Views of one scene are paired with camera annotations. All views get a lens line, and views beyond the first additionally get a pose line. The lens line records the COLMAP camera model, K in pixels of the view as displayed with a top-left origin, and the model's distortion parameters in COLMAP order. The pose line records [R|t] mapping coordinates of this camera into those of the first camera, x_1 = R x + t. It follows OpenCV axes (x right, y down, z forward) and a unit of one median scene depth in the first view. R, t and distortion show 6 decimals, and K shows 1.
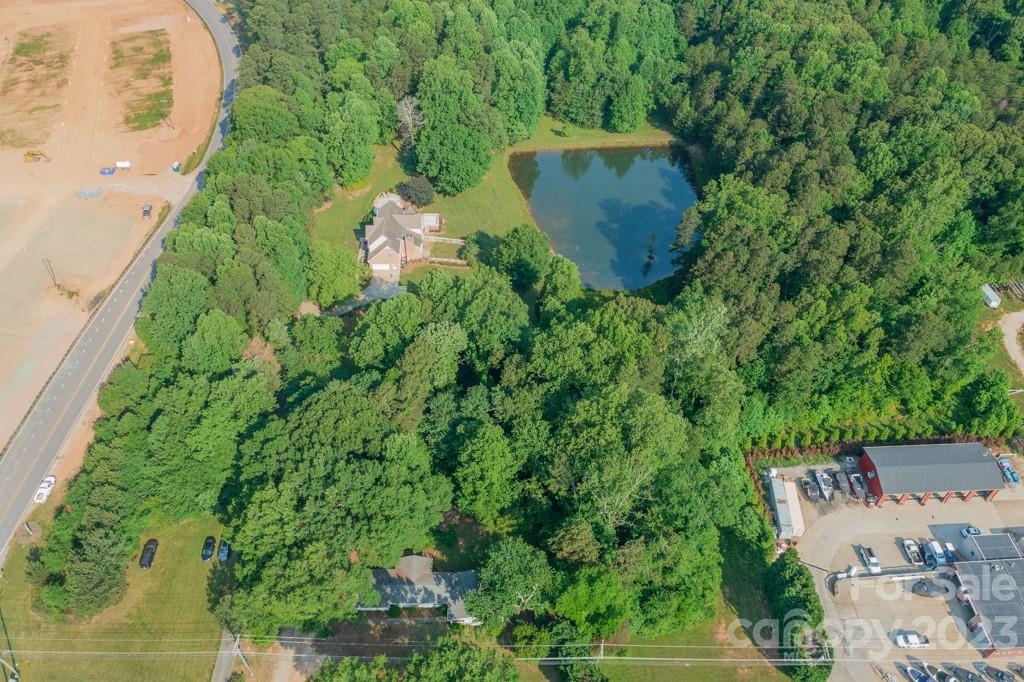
lens RADIAL K [[807.0, 0, 510.6], [0, 807.0, 345.5], [0, 0, 1]] dist [-0.015404, 0.010355]
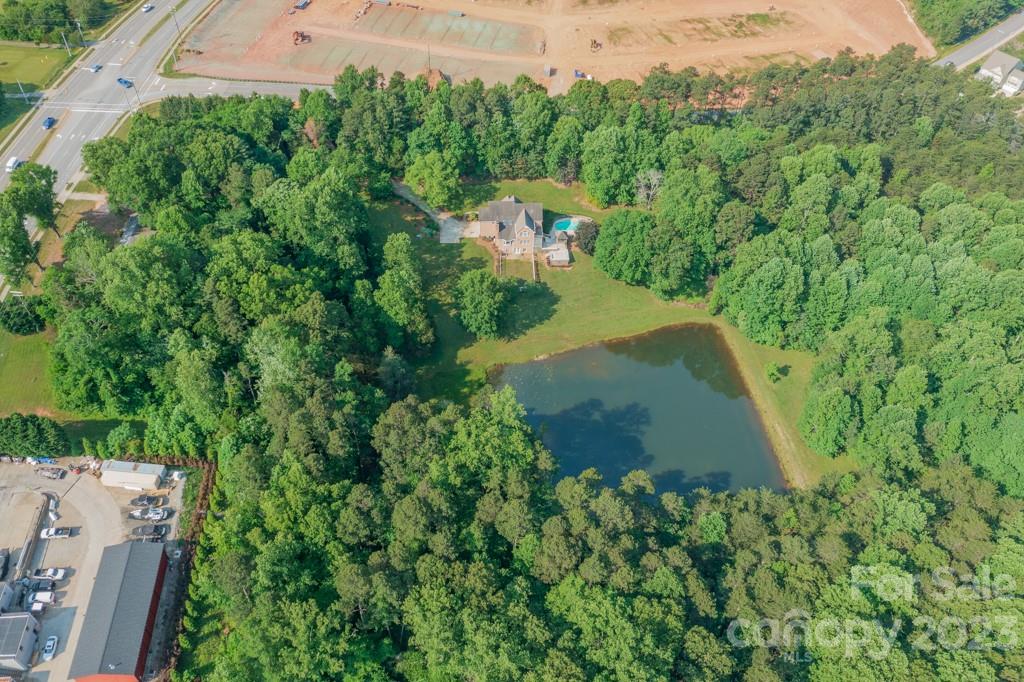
lens RADIAL K [[807.0, 0, 508.1], [0, 807.0, 336.9], [0, 0, 1]] dist [-0.015404, 0.010355]
pose [[0.019580, 0.705251, -0.708687, 1.082498], [-0.746391, 0.481924, 0.458966, -0.825054], [0.665220, 0.519971, 0.535829, 0.752944]]
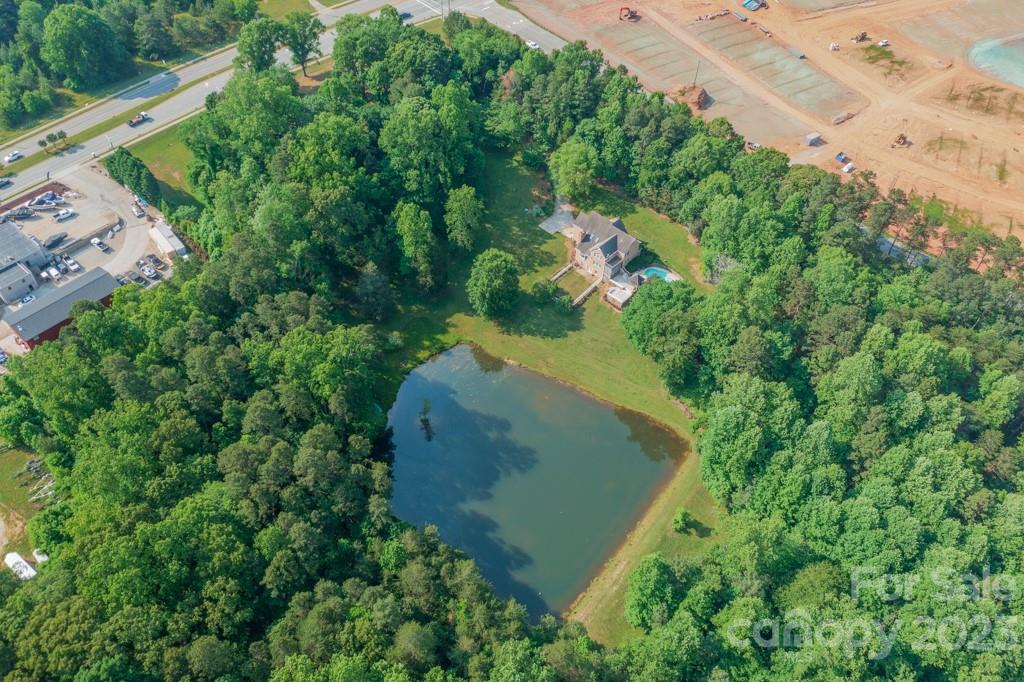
lens RADIAL K [[807.0, 0, 508.1], [0, 807.0, 342.9], [0, 0, 1]] dist [-0.015404, 0.010355]
pose [[-0.700055, 0.498279, -0.511508, 0.801000], [-0.554323, 0.072368, 0.829149, -1.371460], [0.450165, 0.863991, 0.225546, 1.235340]]
